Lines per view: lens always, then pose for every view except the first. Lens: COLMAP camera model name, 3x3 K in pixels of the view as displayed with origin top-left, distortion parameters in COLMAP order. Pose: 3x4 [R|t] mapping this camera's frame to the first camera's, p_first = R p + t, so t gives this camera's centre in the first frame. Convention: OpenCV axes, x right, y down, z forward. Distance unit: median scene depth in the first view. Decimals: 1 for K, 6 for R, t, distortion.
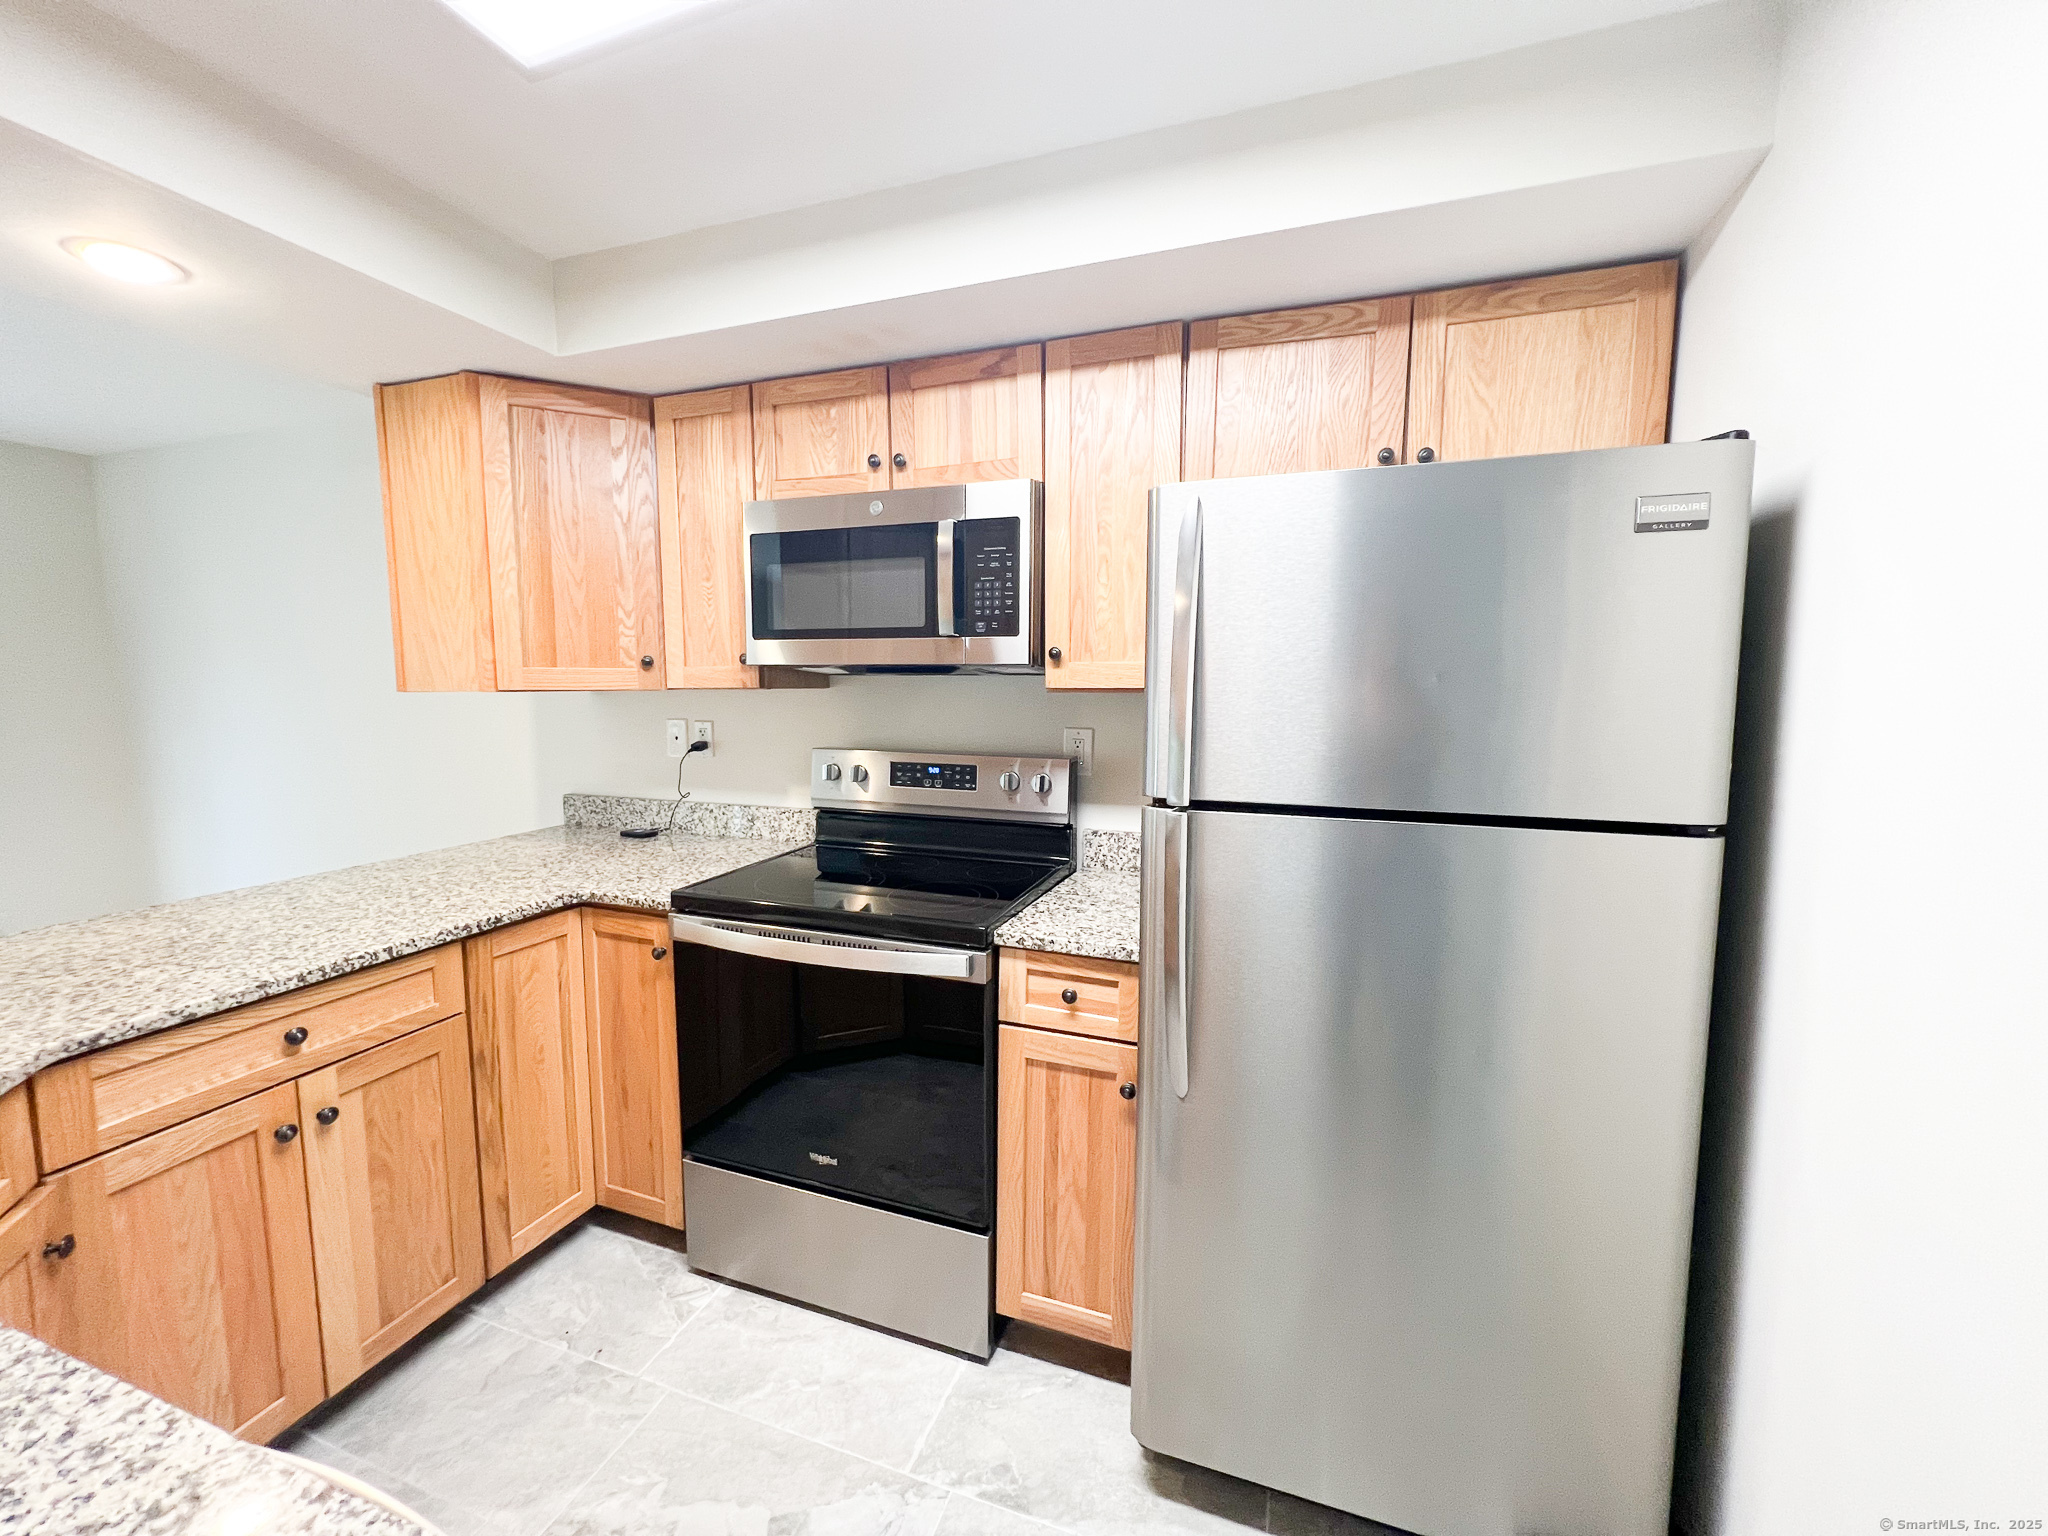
lens RADIAL K [[820.5, 0, 1022.1], [0, 820.5, 761.3], [0, 0, 1]] dist [0.000396, 0.000360]
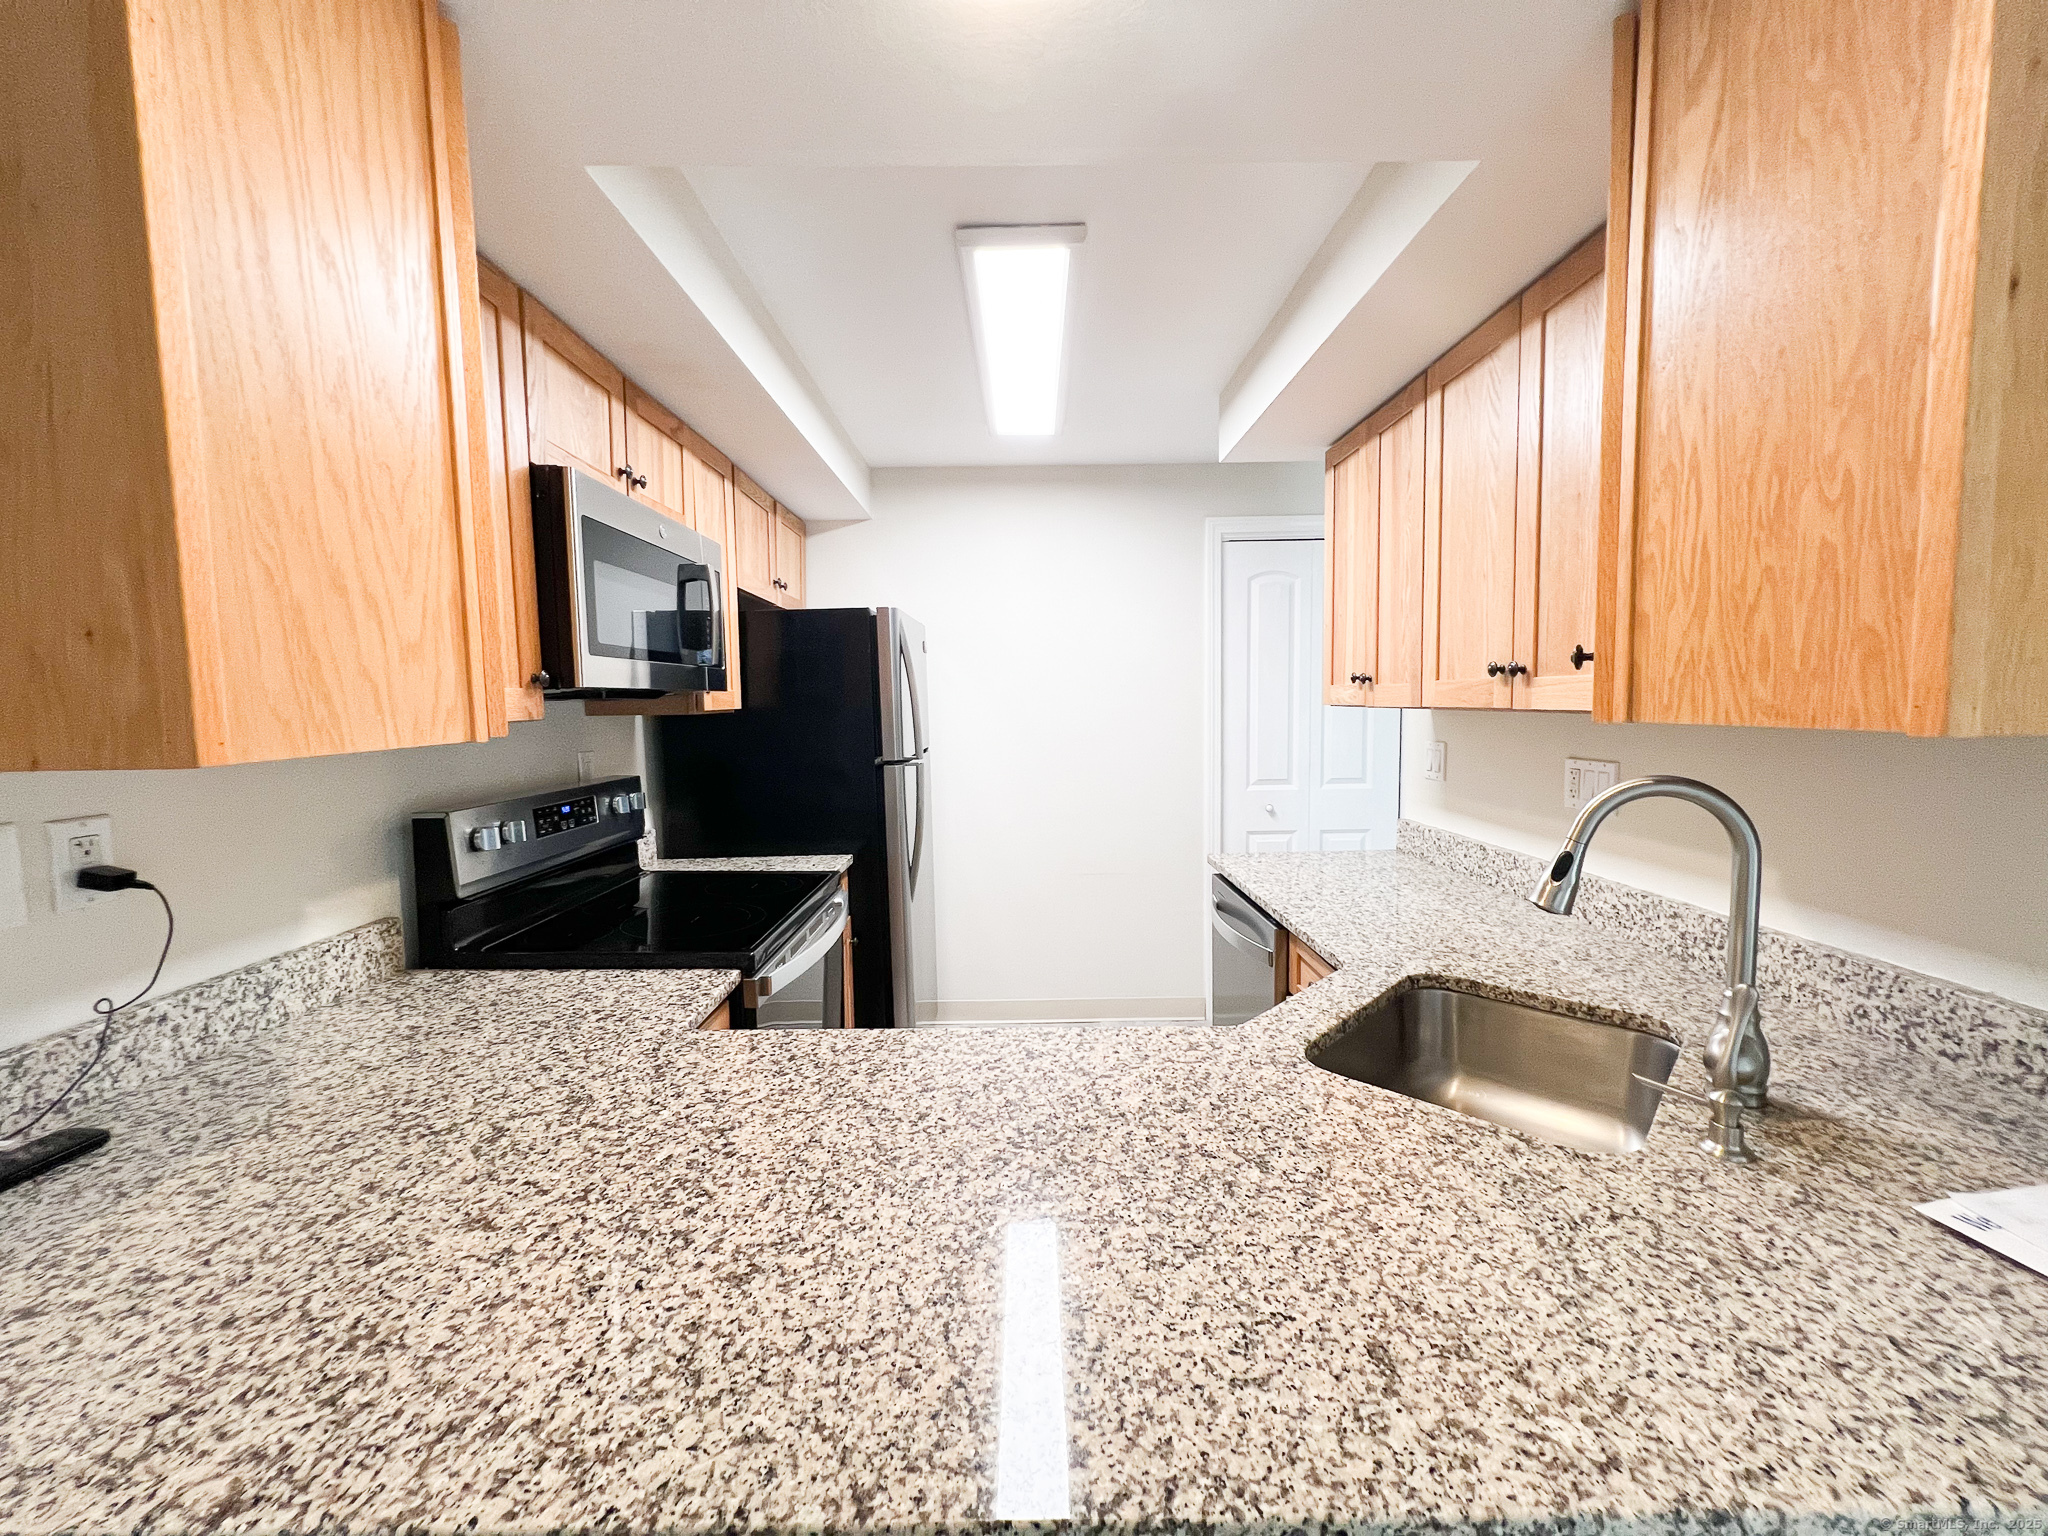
lens RADIAL K [[820.5, 0, 1022.1], [0, 820.5, 761.3], [0, 0, 1]] dist [0.000396, 0.000360]
pose [[-0.331827, -0.073742, 0.940453, -1.086286], [0.103378, 0.988093, 0.113953, -0.088716], [-0.937659, 0.135035, -0.320253, 0.817693]]
